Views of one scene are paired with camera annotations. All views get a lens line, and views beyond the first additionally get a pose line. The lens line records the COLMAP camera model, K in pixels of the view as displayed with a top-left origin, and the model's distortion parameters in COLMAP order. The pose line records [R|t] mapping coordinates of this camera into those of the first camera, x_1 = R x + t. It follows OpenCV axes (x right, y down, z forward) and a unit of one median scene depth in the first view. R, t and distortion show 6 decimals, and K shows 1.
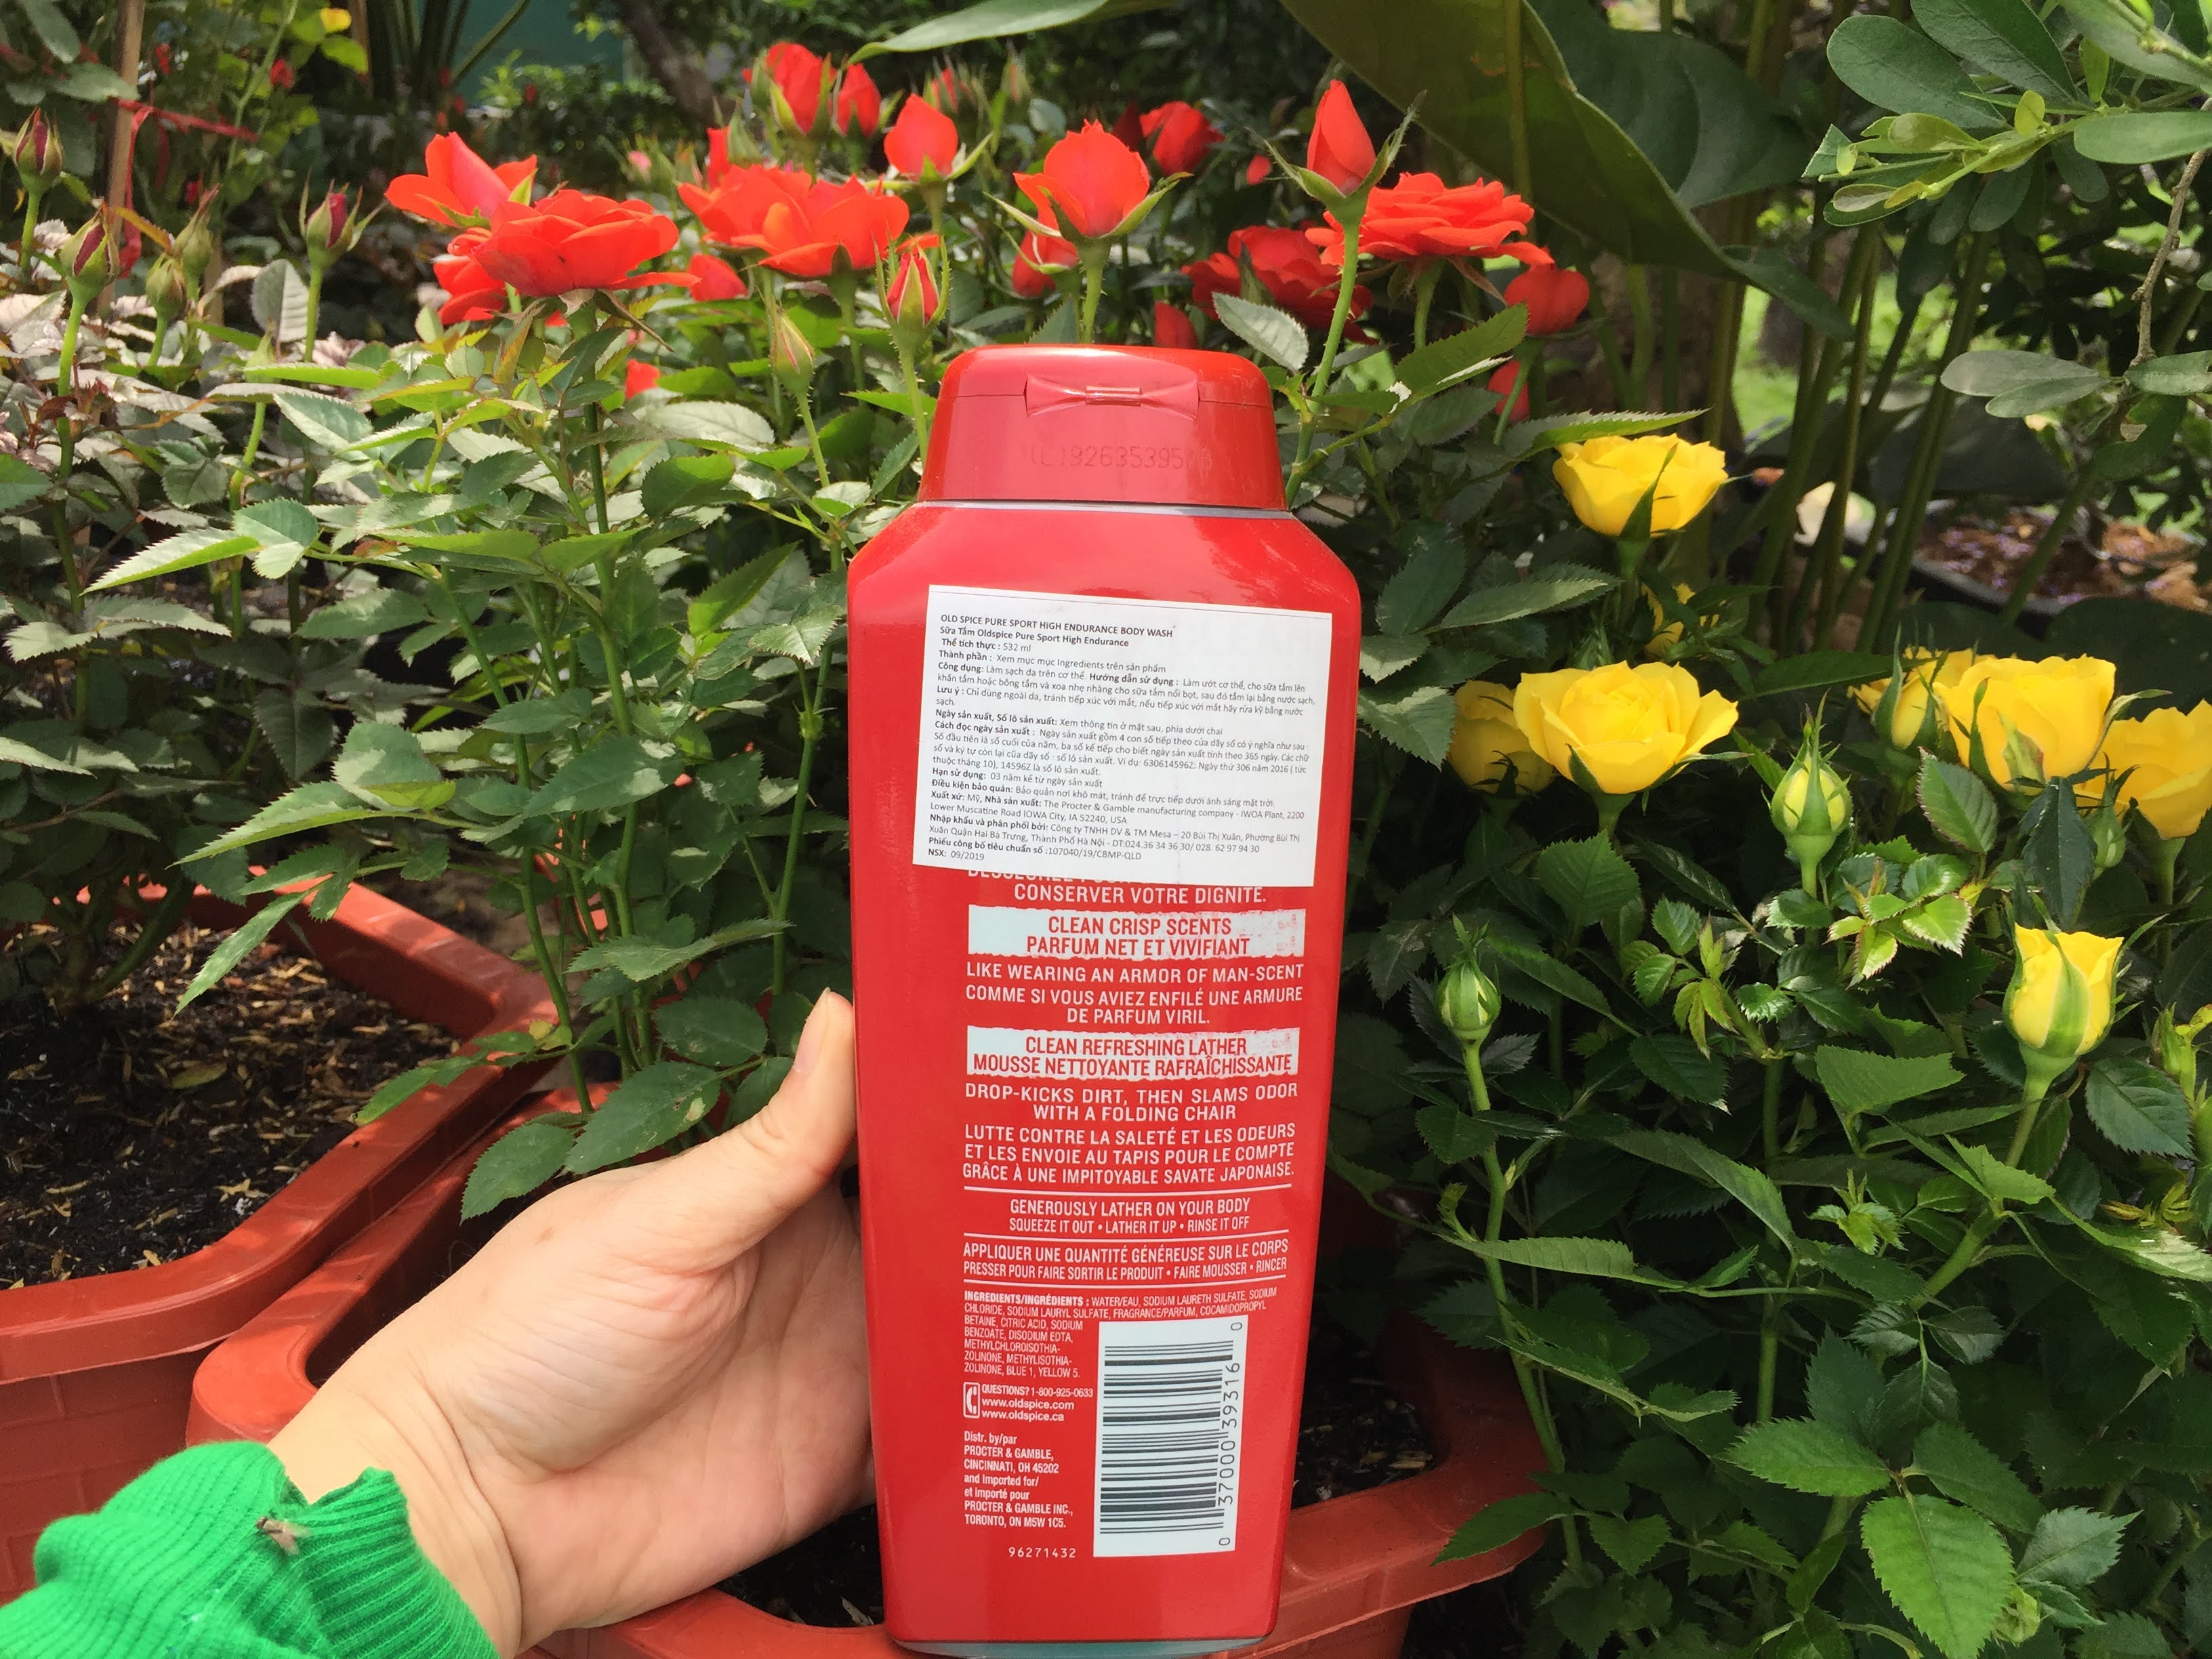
lens RADIAL K [[1889.2, 0, 1159.3], [0, 1889.2, 784.1], [0, 0, 1]] dist [0.035388, -0.059278]
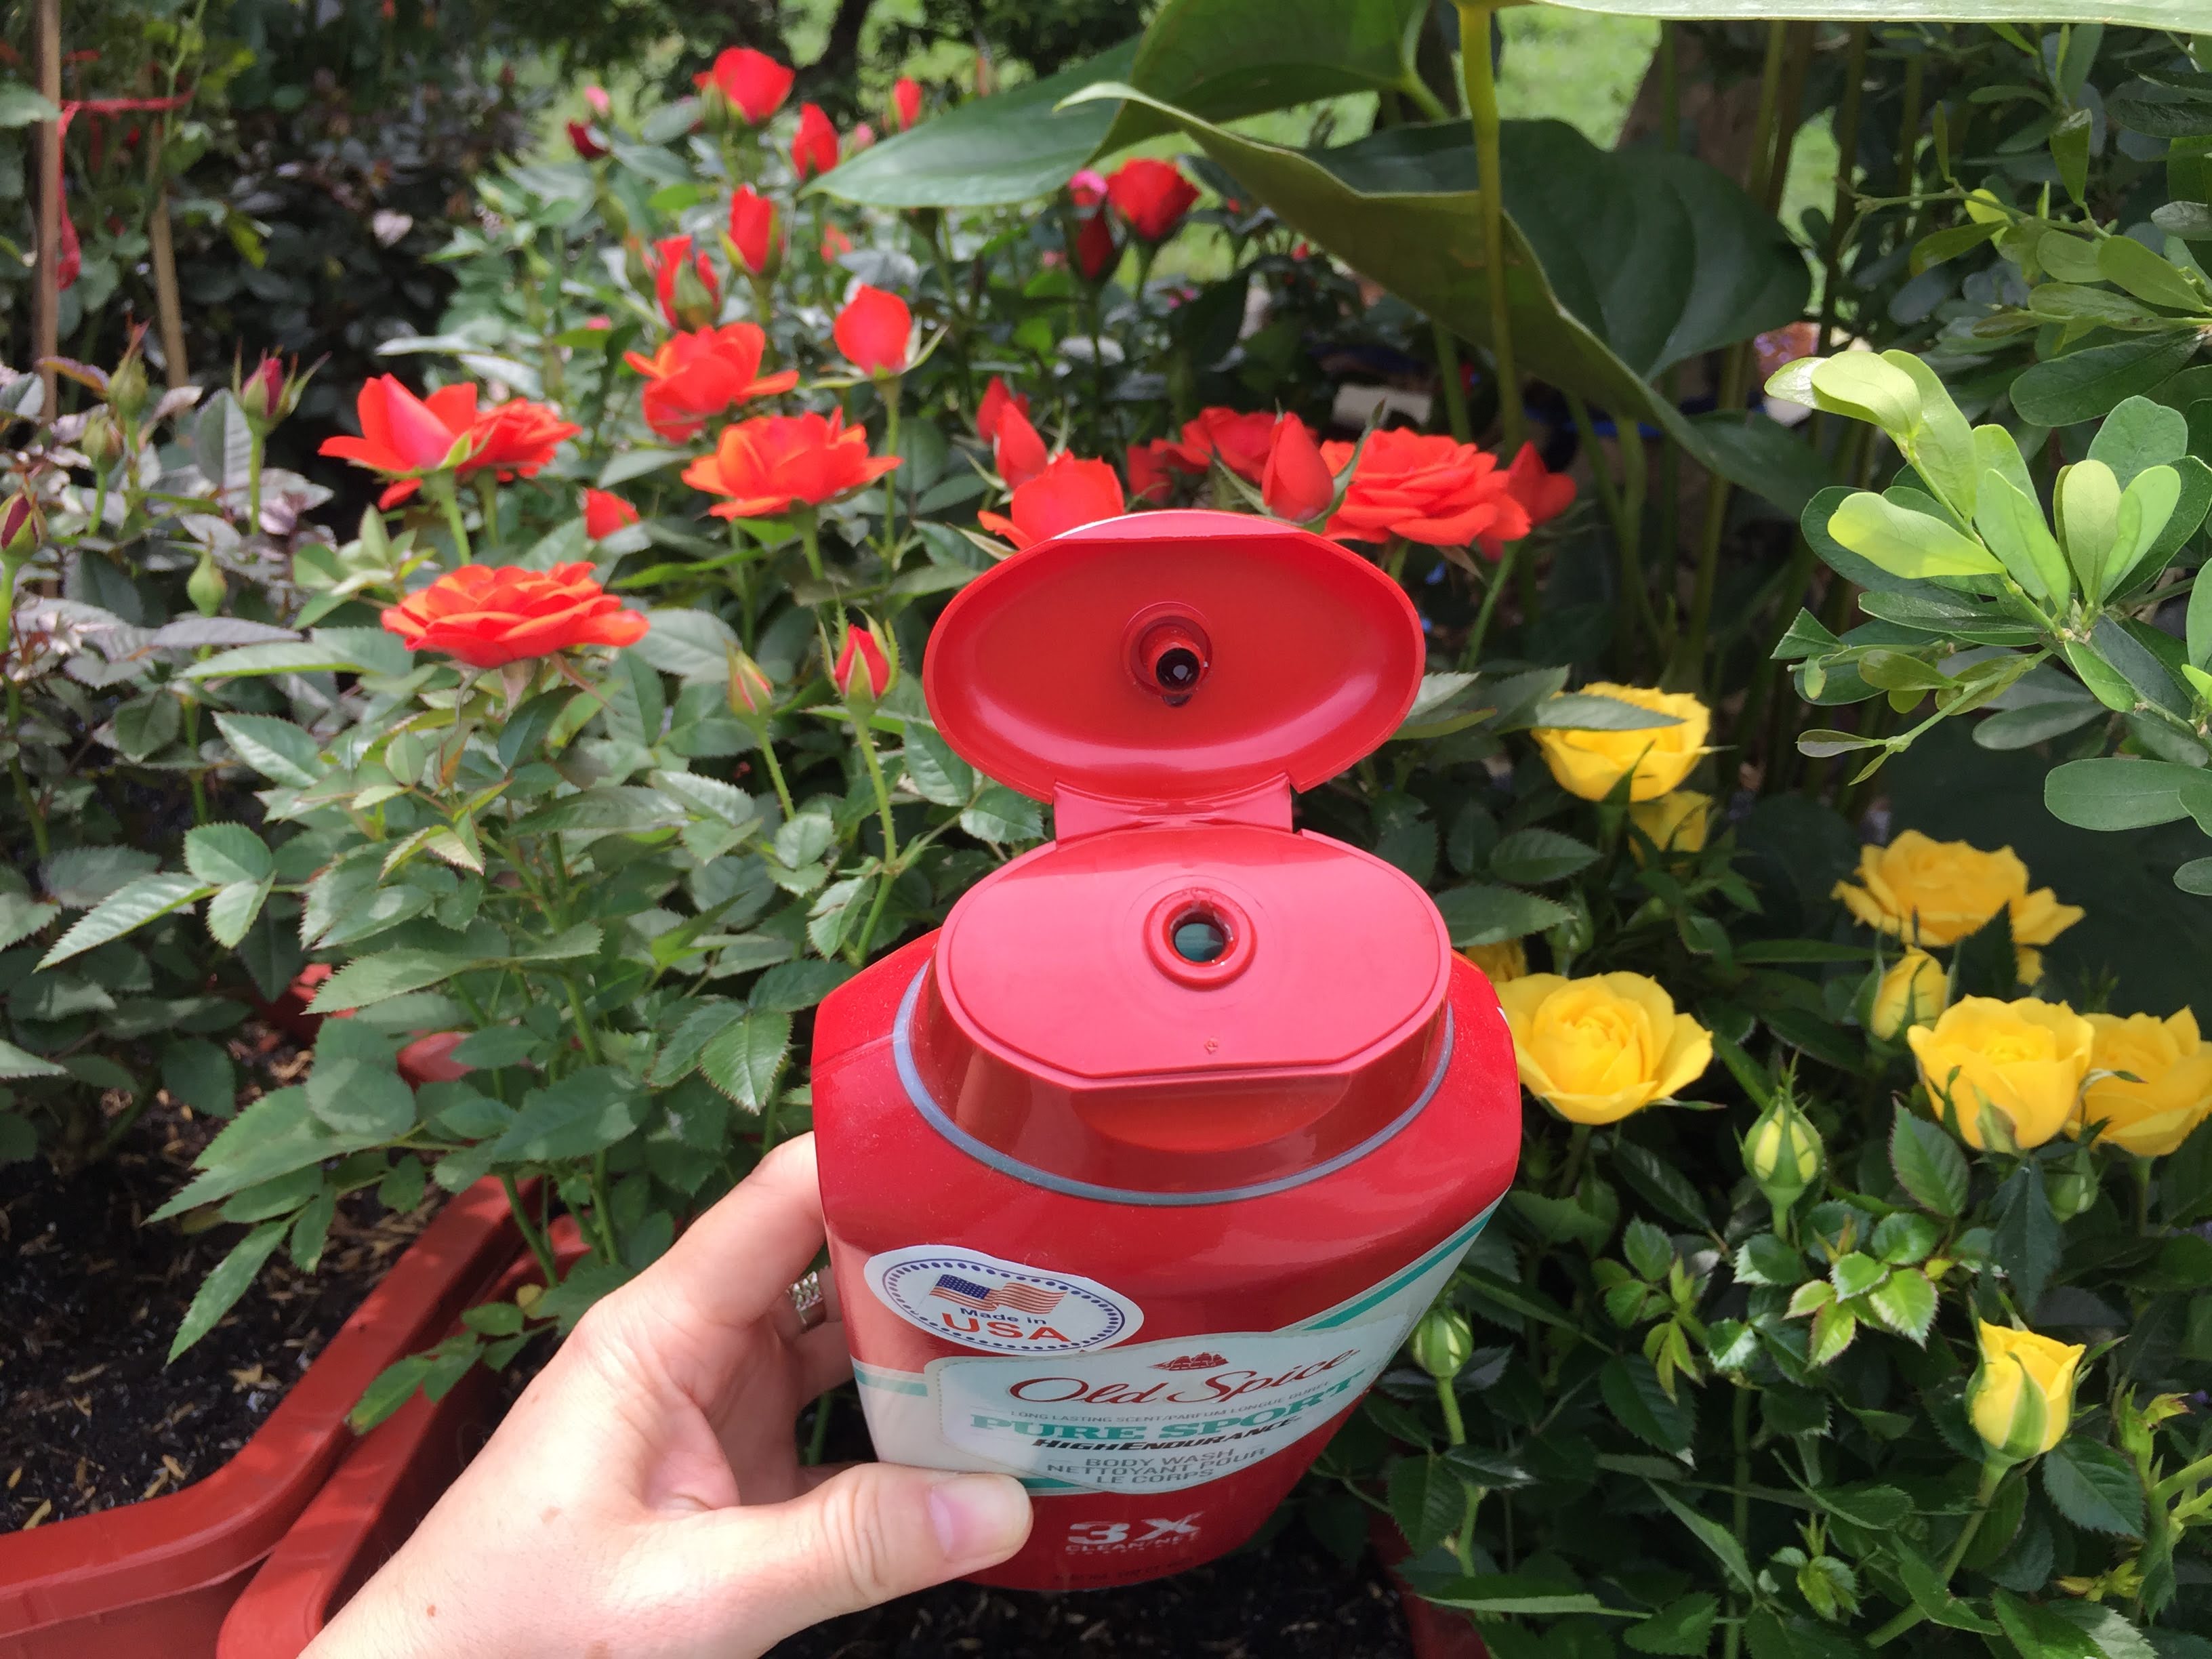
lens RADIAL K [[1889.2, 0, 1161.2], [0, 1889.2, 761.0], [0, 0, 1]] dist [0.035388, -0.059278]
pose [[0.999789, -0.019764, -0.005652, 0.023827], [0.020321, 0.991749, 0.126576, -0.293920], [0.003103, -0.126664, 0.991941, 0.031798]]
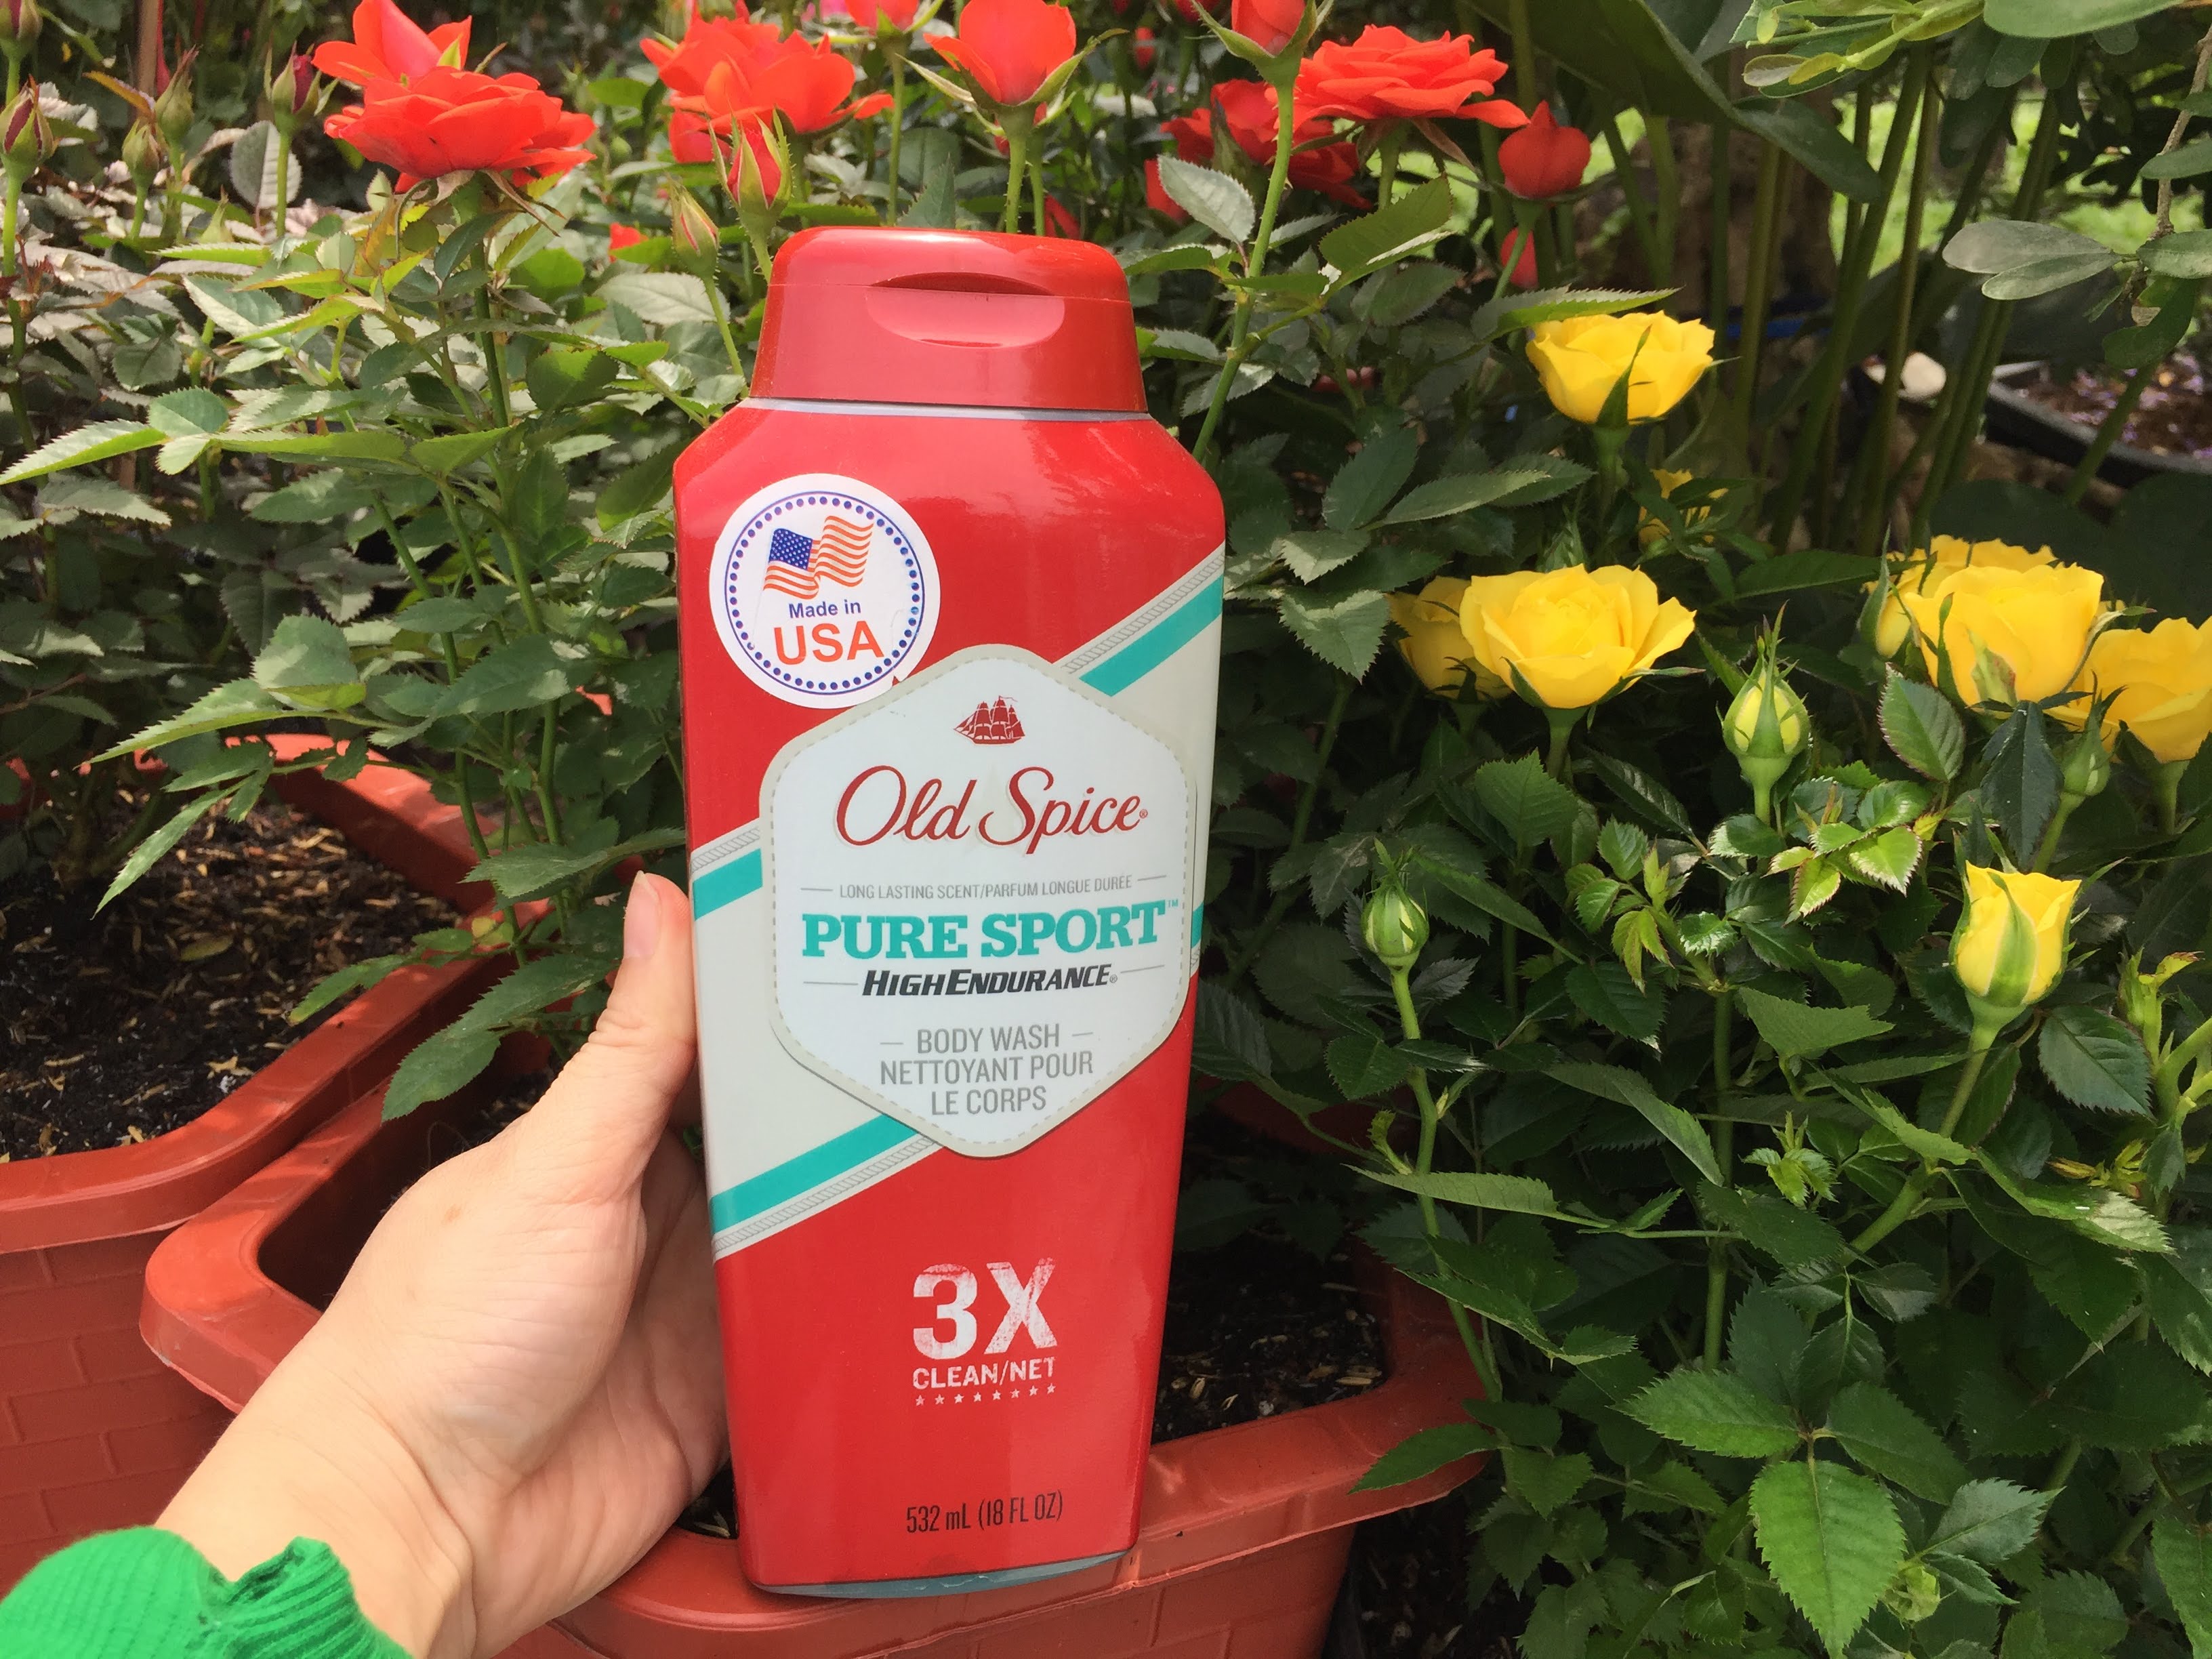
lens RADIAL K [[1889.2, 0, 1162.5], [0, 1889.2, 780.0], [0, 0, 1]] dist [0.035388, -0.059278]
pose [[0.997716, 0.013064, -0.066270, 0.099036], [-0.007626, 0.996631, 0.081657, -0.032180], [0.067114, -0.080965, 0.994455, 0.045853]]
